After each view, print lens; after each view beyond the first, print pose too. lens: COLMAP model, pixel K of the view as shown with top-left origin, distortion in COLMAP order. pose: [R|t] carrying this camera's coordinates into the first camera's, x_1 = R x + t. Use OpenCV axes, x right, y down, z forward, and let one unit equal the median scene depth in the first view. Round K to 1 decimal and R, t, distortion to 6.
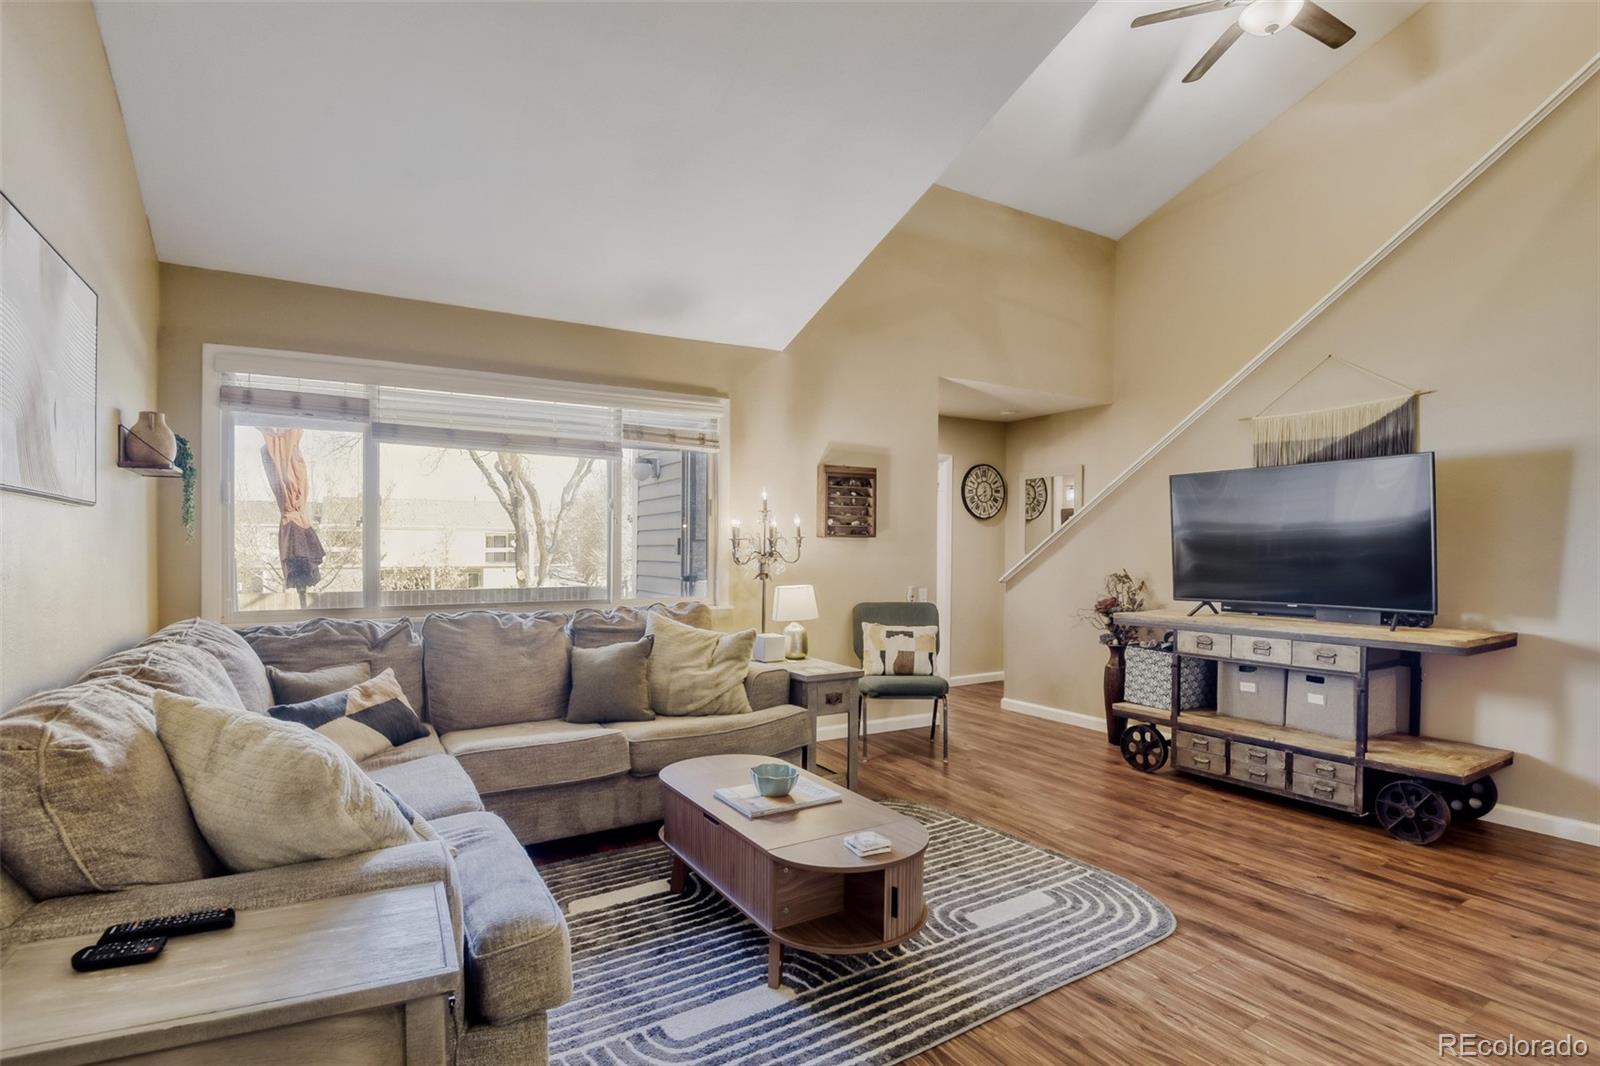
lens RADIAL K [[741.3, 0, 783.3], [0, 741.3, 565.1], [0, 0, 1]] dist [0.001328, -0.008087]
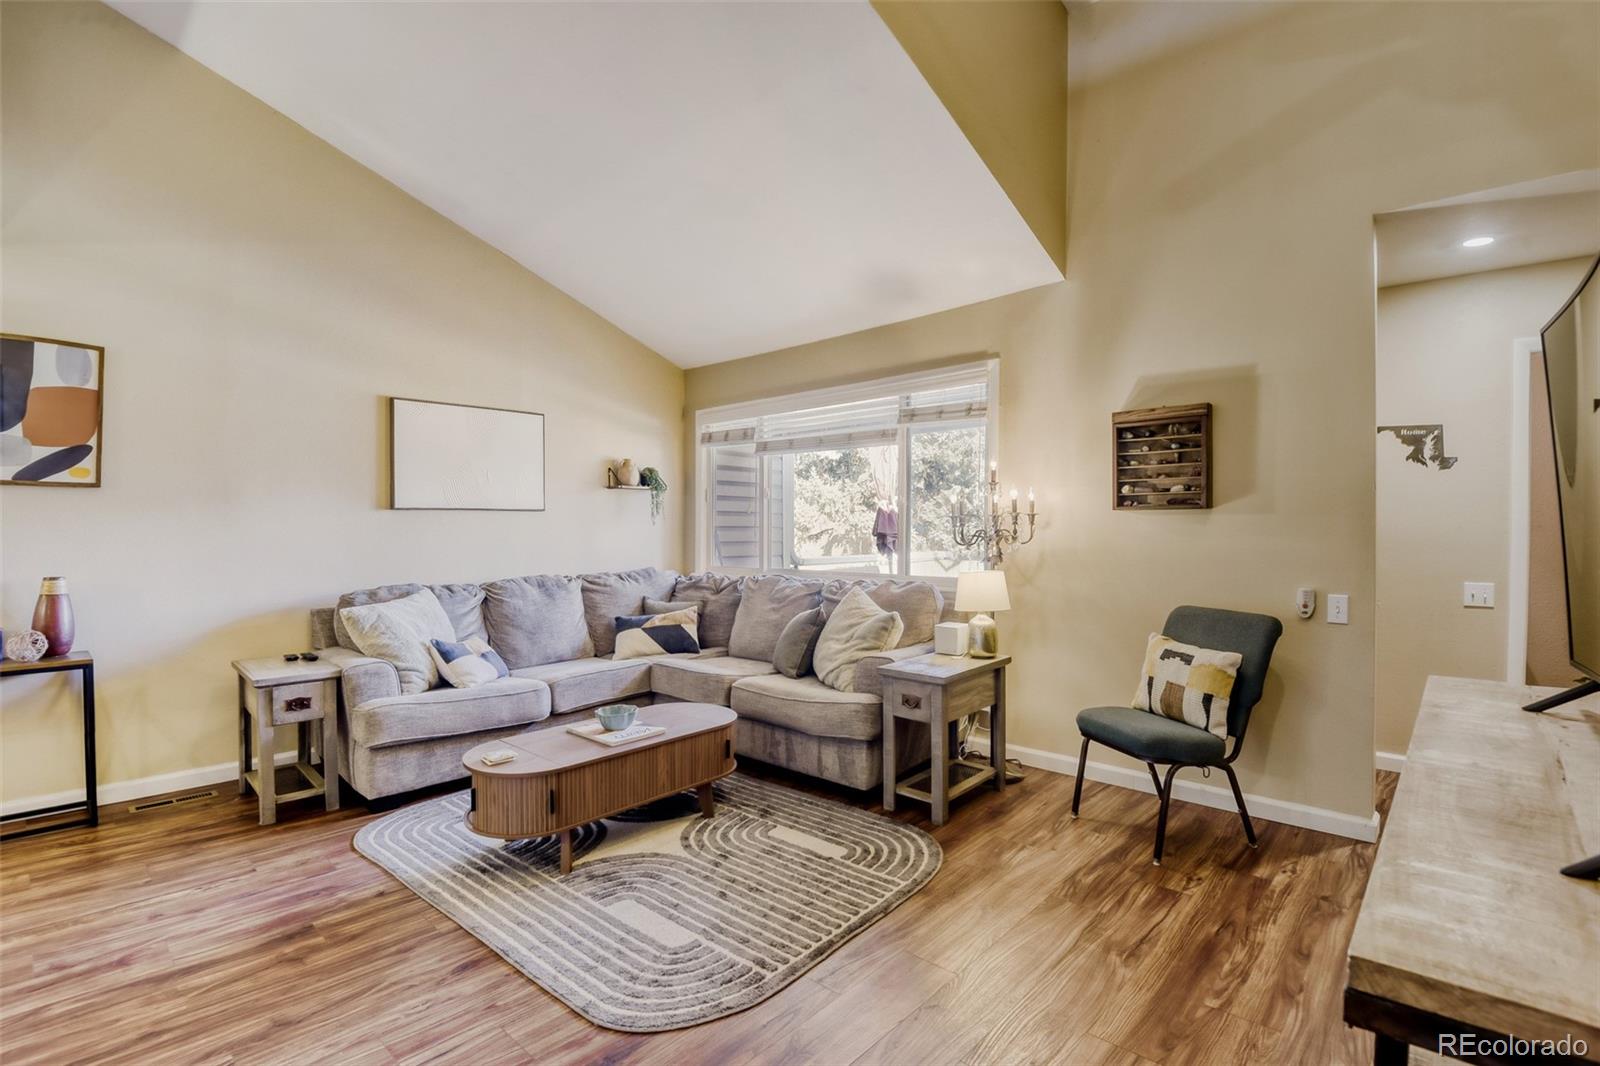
lens RADIAL K [[741.3, 0, 812.6], [0, 741.3, 526.0], [0, 0, 1]] dist [0.001328, -0.008087]
pose [[0.296527, 0.003708, -0.955017, 0.761166], [-0.011680, 0.999932, 0.000255, -0.020959], [0.954953, 0.011079, 0.296550, 0.554754]]
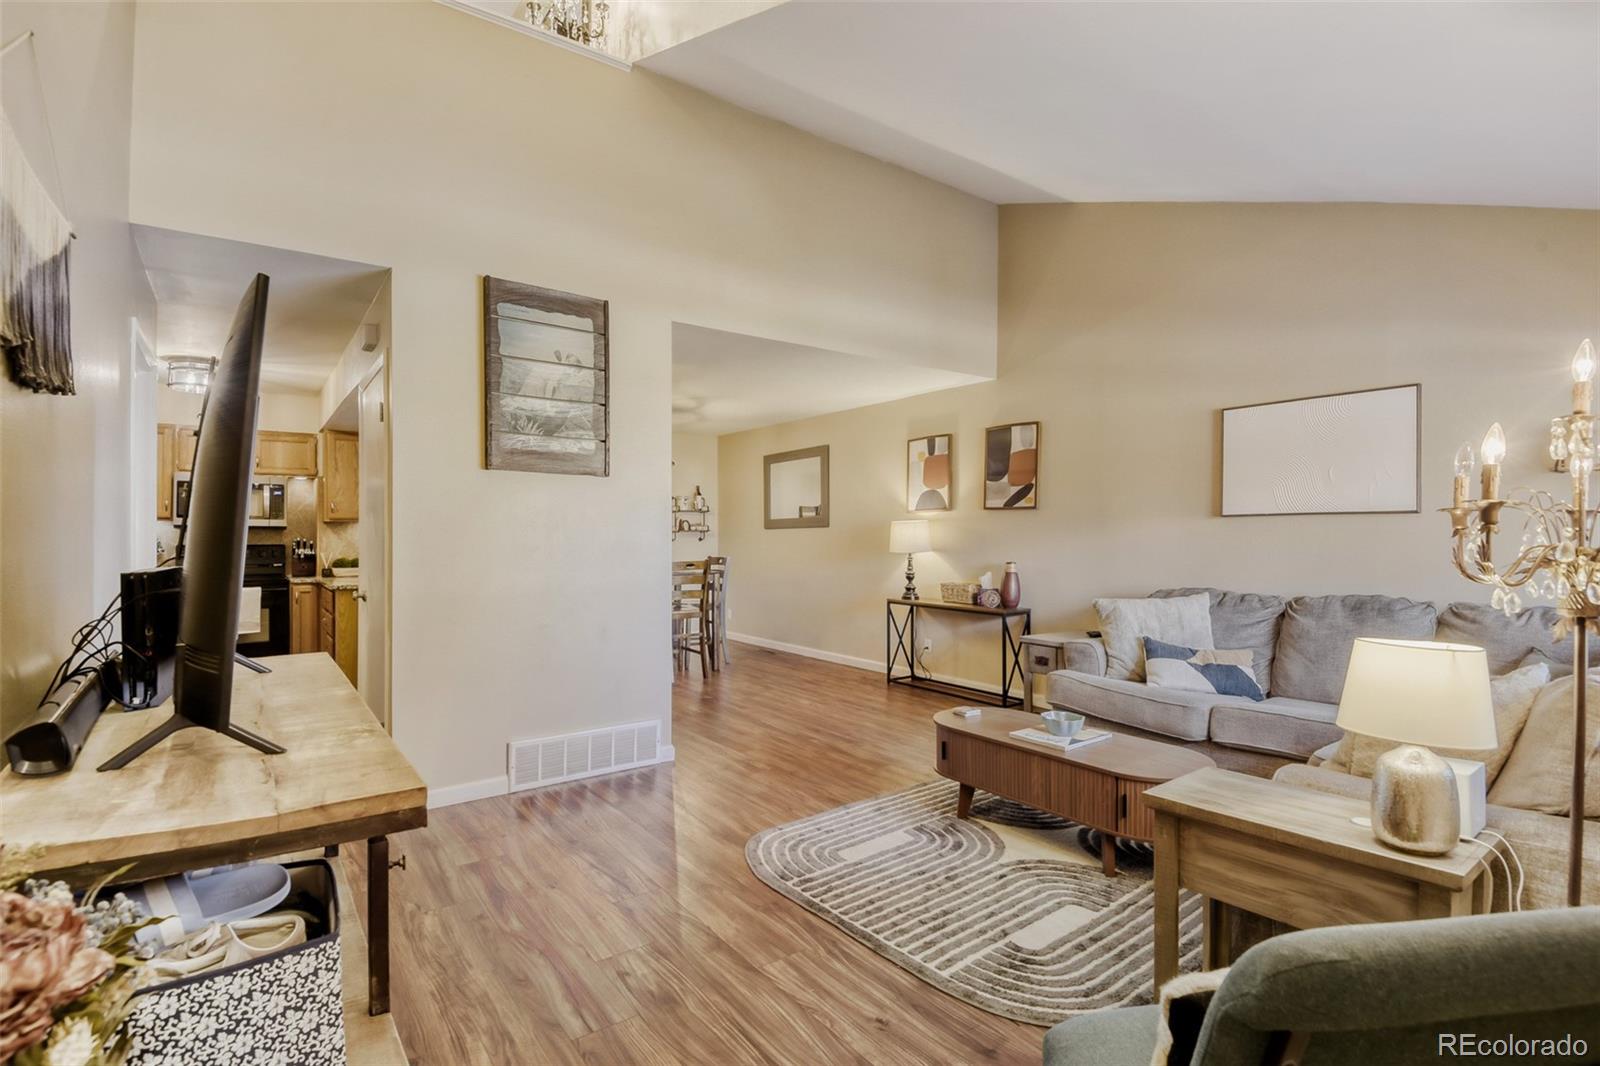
lens RADIAL K [[741.3, 0, 772.6], [0, 741.3, 540.2], [0, 0, 1]] dist [0.001328, -0.008087]
pose [[-0.995211, 0.007430, -0.097467, 0.354814], [0.005348, 0.999752, 0.021598, -0.029249], [0.097603, 0.020973, -0.995004, 1.302510]]
